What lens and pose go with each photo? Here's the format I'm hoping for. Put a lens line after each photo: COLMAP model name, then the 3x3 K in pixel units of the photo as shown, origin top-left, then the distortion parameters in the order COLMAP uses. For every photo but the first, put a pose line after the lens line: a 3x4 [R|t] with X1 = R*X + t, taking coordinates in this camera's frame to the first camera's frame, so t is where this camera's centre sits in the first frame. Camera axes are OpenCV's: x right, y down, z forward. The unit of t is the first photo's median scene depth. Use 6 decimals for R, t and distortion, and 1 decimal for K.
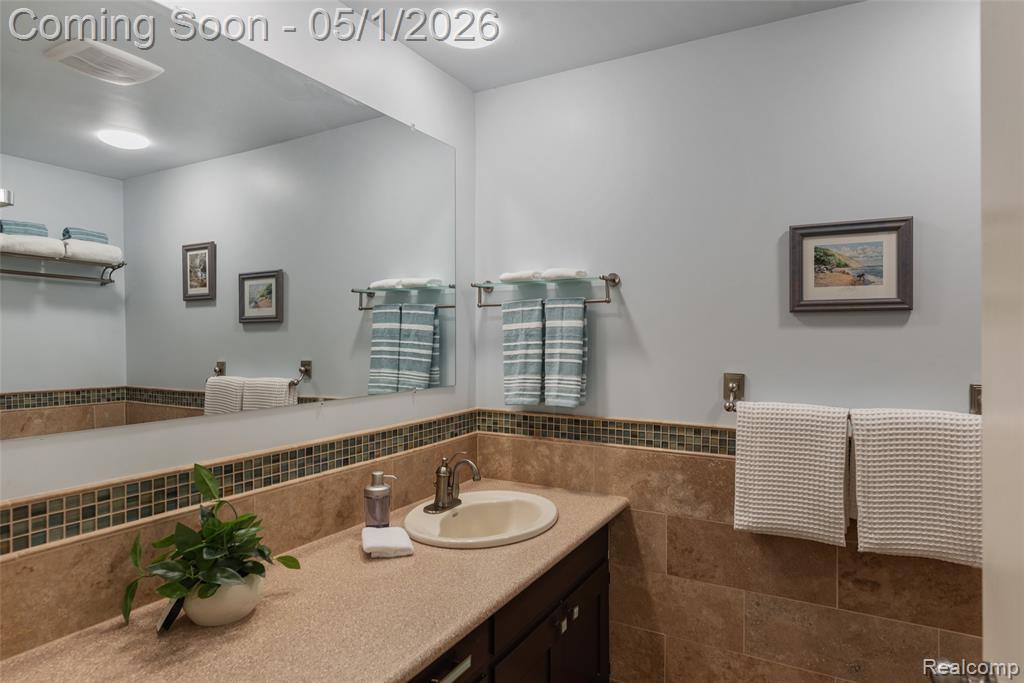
lens RADIAL K [[597.2, 0, 513.0], [0, 597.2, 341.1], [0, 0, 1]] dist [-0.007102, 0.000008]
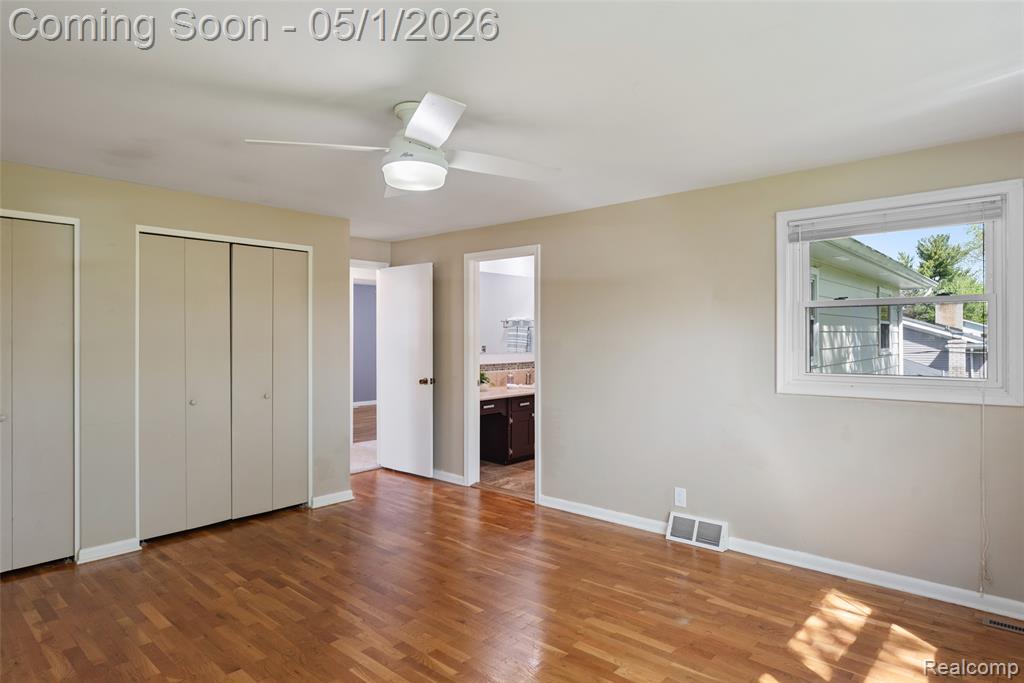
lens RADIAL K [[597.2, 0, 512.0], [0, 597.2, 333.8], [0, 0, 1]] dist [-0.007102, 0.000008]
pose [[0.978350, 0.000065, -0.206957, 0.415152], [-0.002274, 0.999943, -0.010433, 0.009505], [0.206944, 0.010678, 0.978294, -1.981288]]
